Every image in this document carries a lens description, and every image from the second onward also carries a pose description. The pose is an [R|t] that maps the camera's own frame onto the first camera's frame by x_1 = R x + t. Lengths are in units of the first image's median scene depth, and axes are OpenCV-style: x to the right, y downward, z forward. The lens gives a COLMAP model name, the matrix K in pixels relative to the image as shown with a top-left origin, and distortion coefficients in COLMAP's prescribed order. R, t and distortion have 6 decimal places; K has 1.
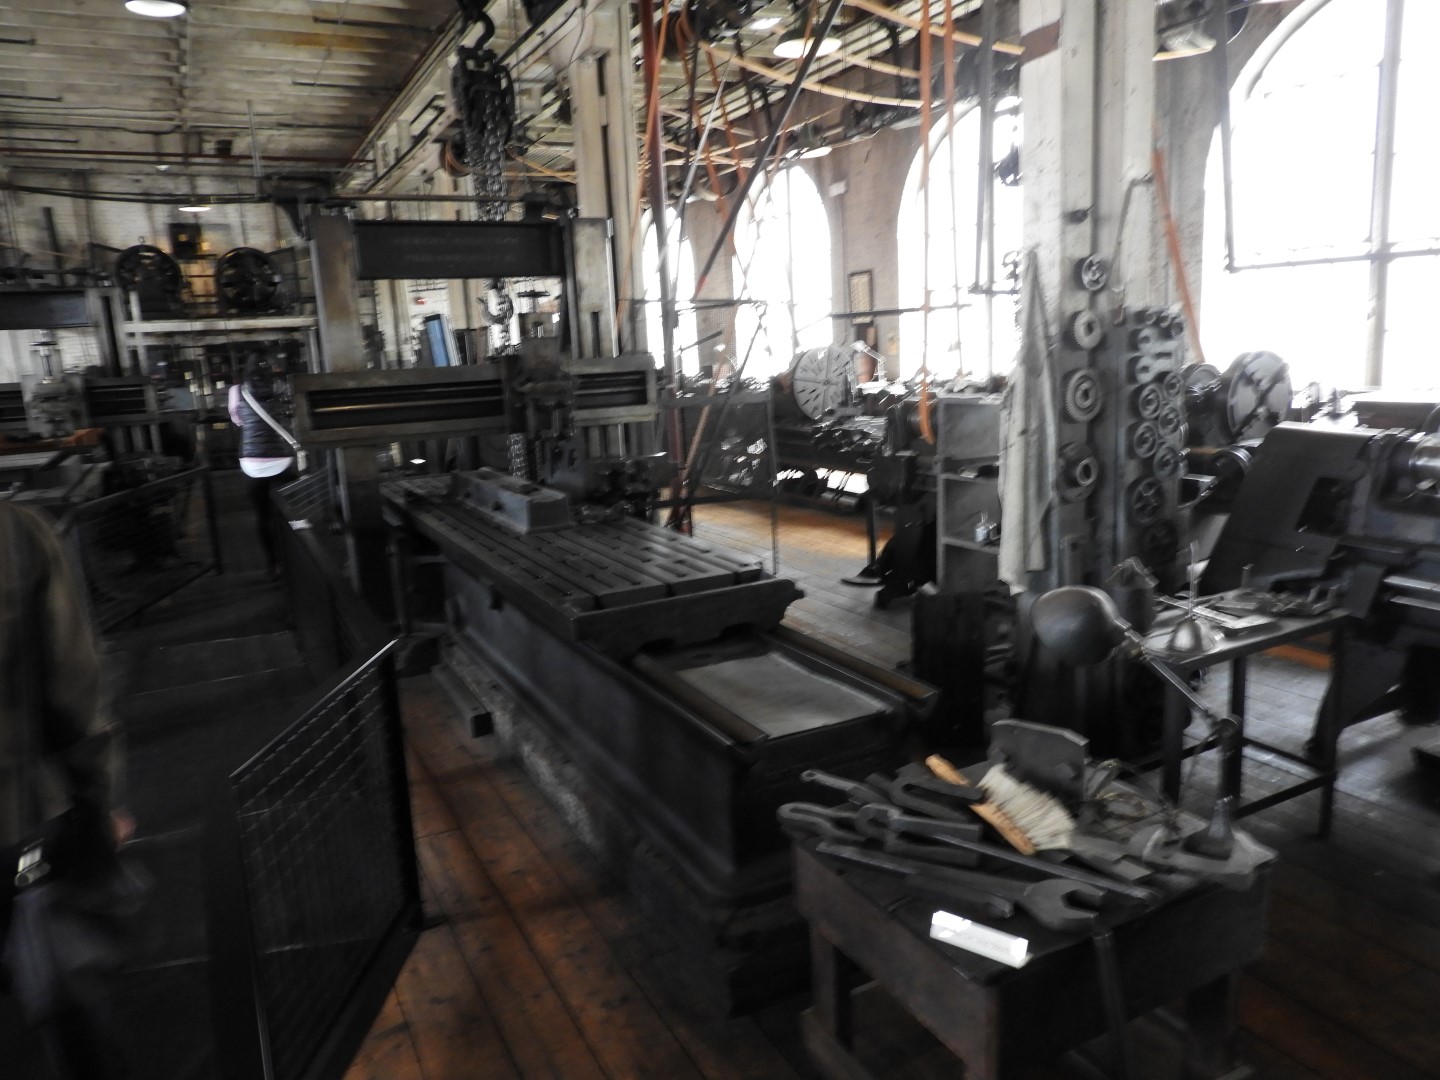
lens RADIAL K [[1023.2, 0, 720.0], [0, 1023.2, 540.0], [0, 0, 1]] dist [0.007527, -0.003280]
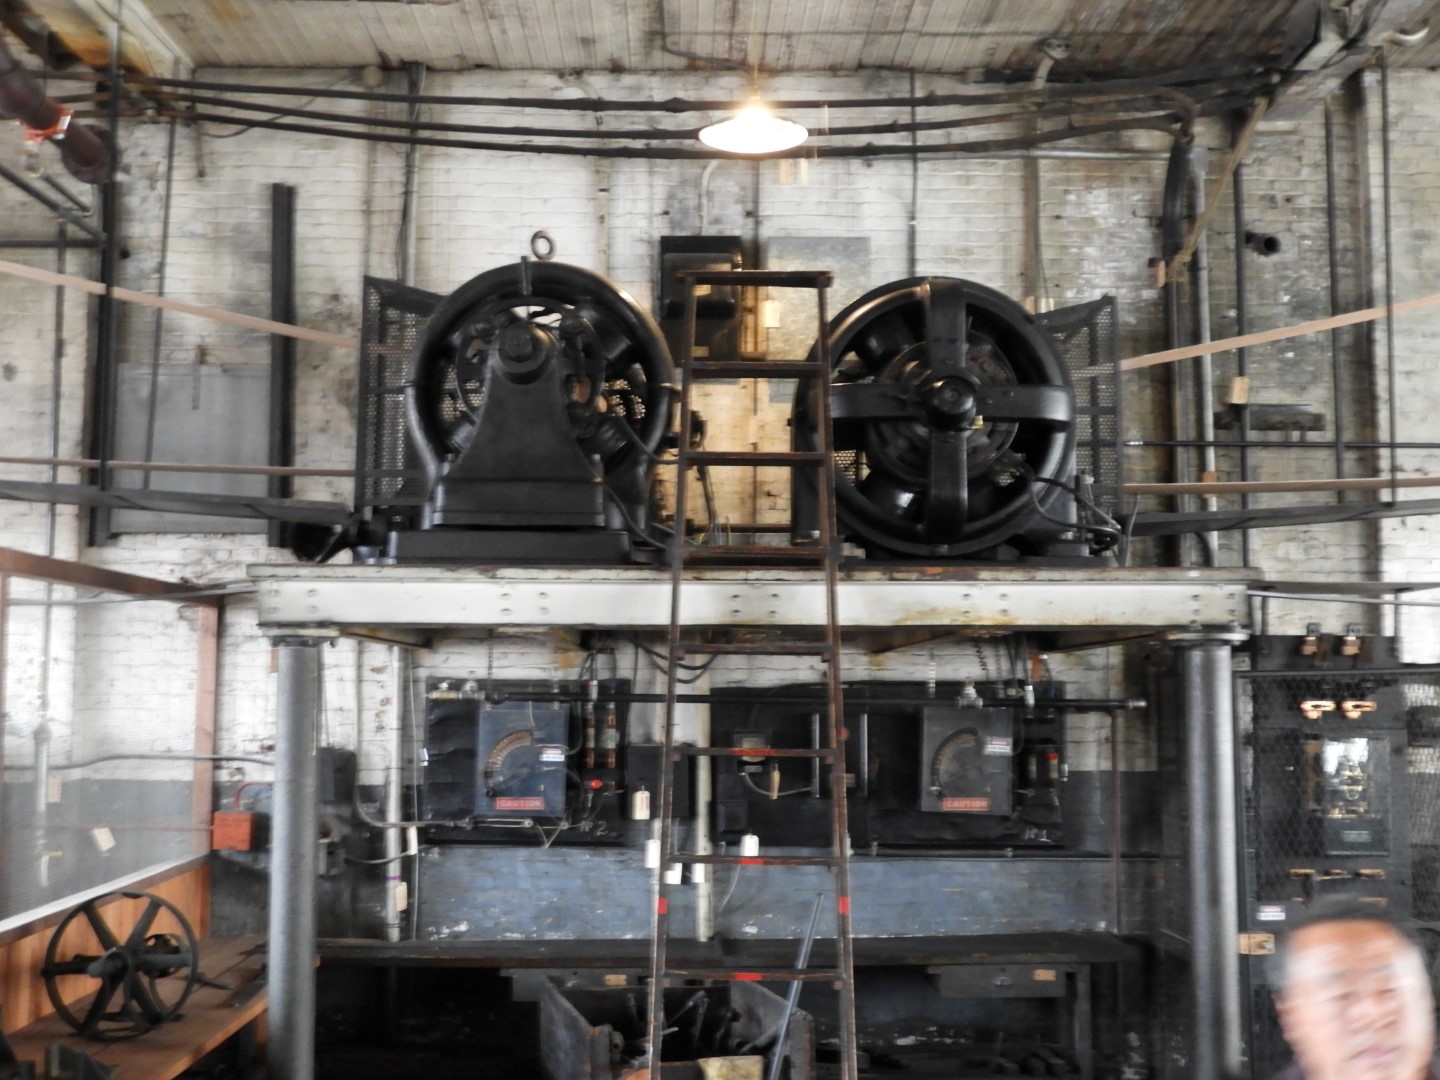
lens RADIAL K [[1682.4, 0, 720.0], [0, 1682.4, 540.0], [0, 0, 1]] dist [-0.002649, -0.002466]
pose [[0.896507, 0.012050, -0.442866, -0.626073], [-0.132042, 0.961467, -0.241135, -0.246735], [0.422896, 0.274656, 0.863553, 1.242487]]
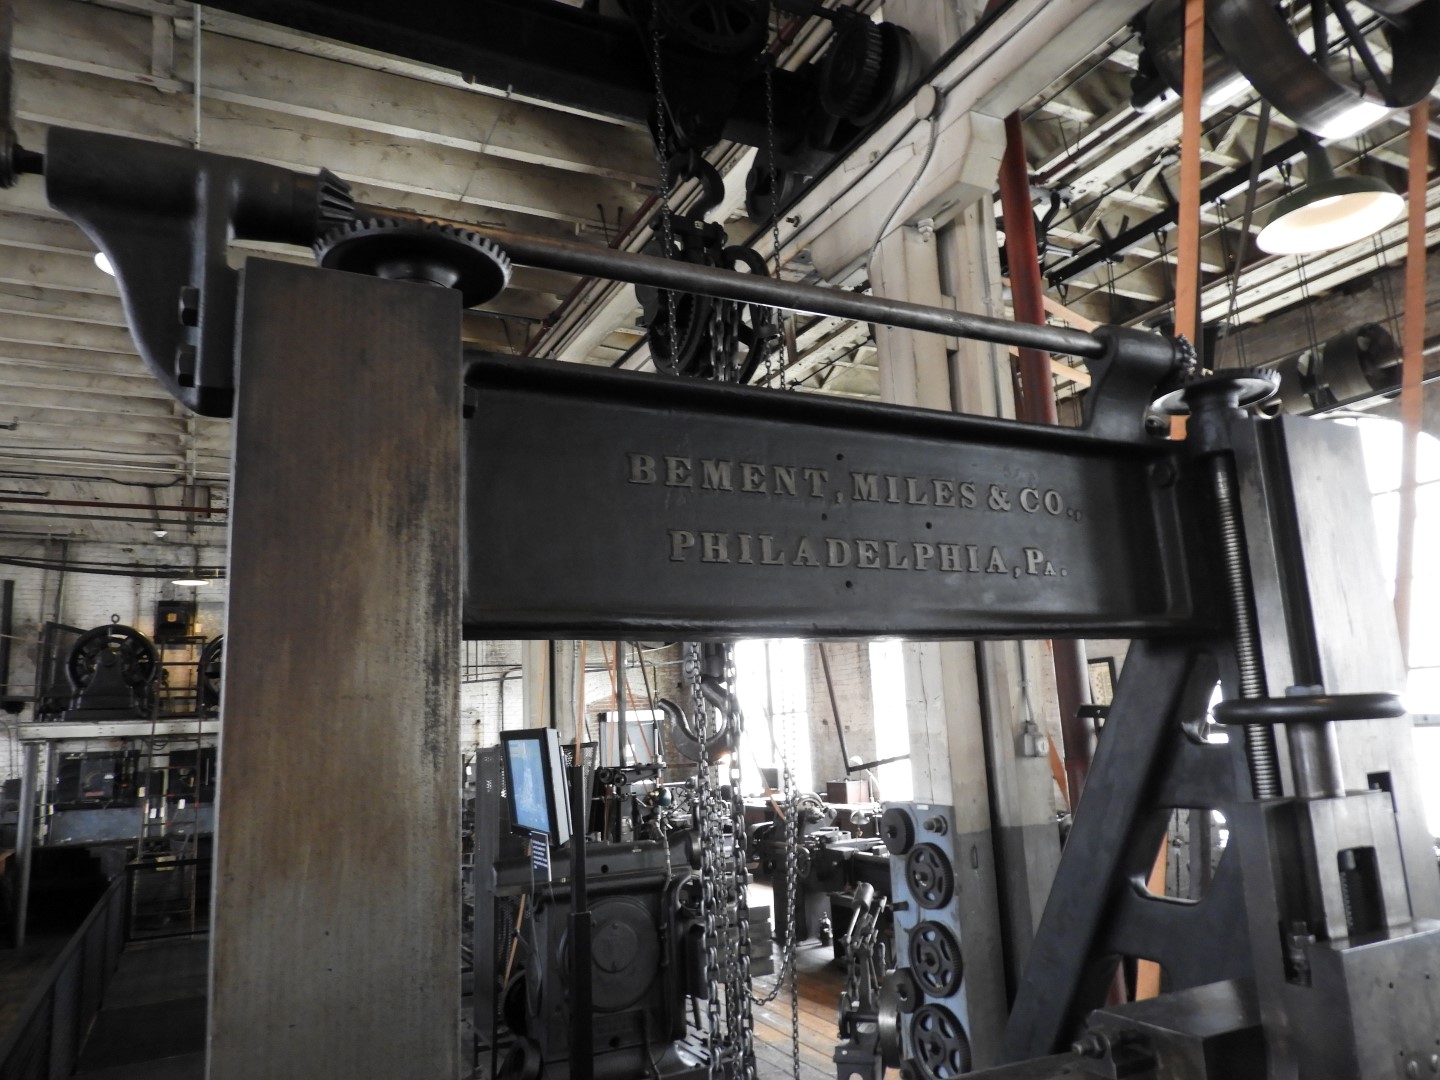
lens RADIAL K [[1023.2, 0, 720.0], [0, 1023.2, 540.0], [0, 0, 1]] dist [0.007527, -0.003280]
pose [[0.999949, 0.004602, -0.009022, -0.165891], [-0.007613, 0.929046, -0.369885, -0.109603], [0.006680, 0.369935, 0.929034, 0.447732]]
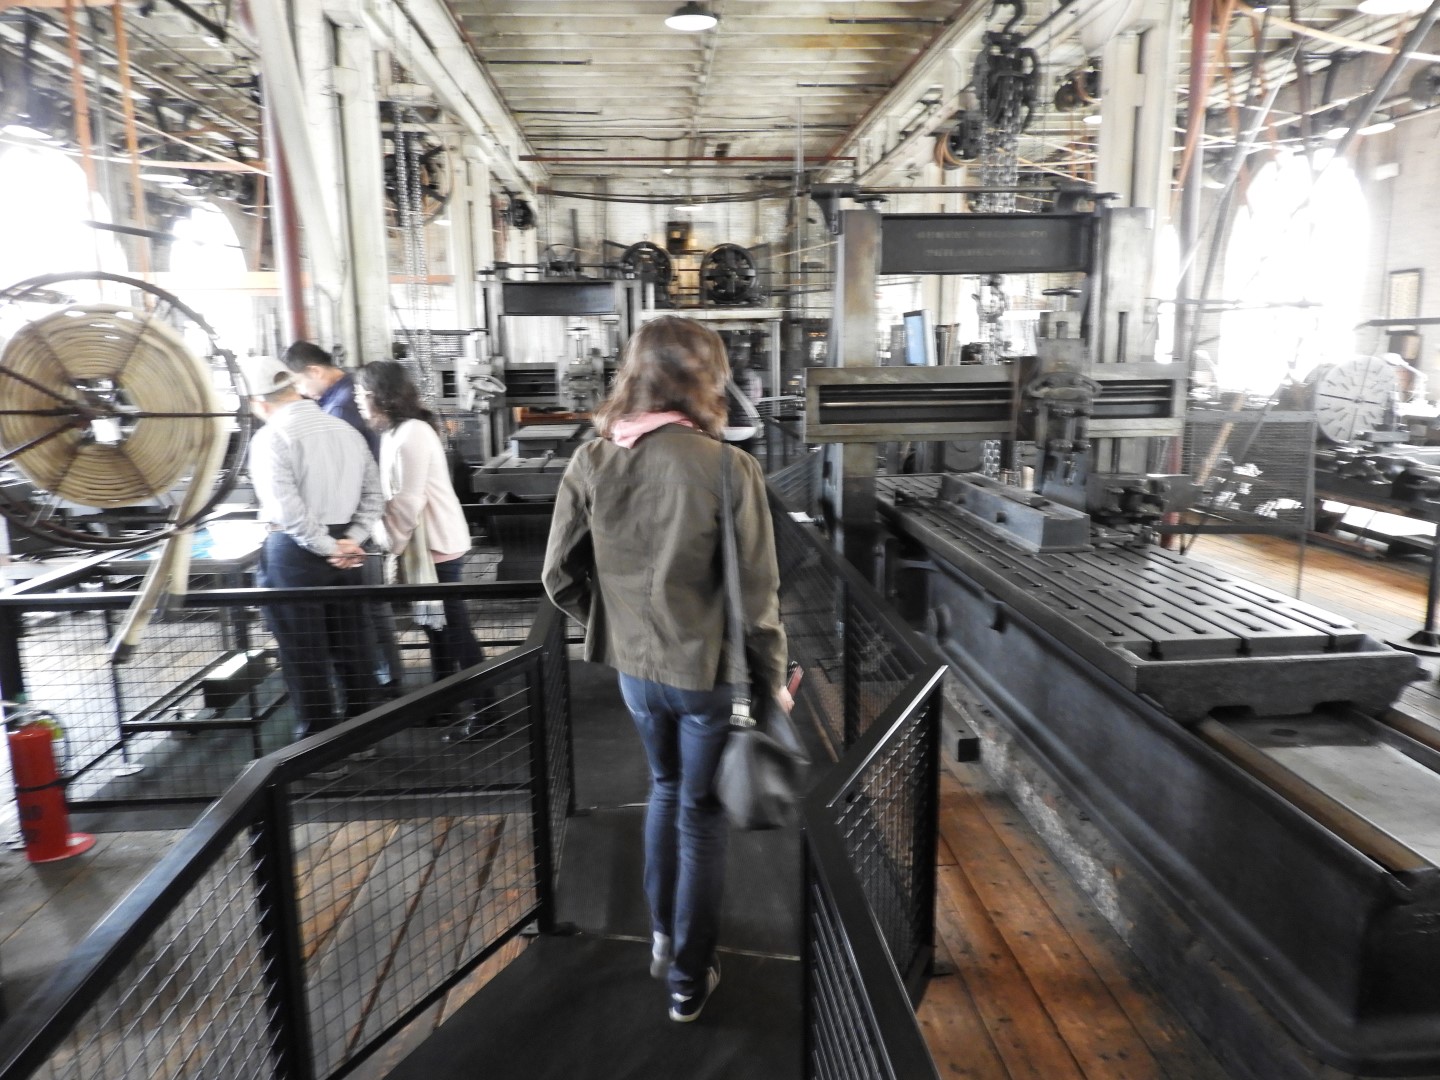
lens RADIAL K [[1023.2, 0, 720.0], [0, 1023.2, 540.0], [0, 0, 1]] dist [0.007527, -0.003280]
pose [[0.917581, 0.108794, -0.382372, -0.048625], [-0.107279, 0.993906, 0.025352, -0.004805], [0.382800, 0.017758, 0.923661, 0.020013]]
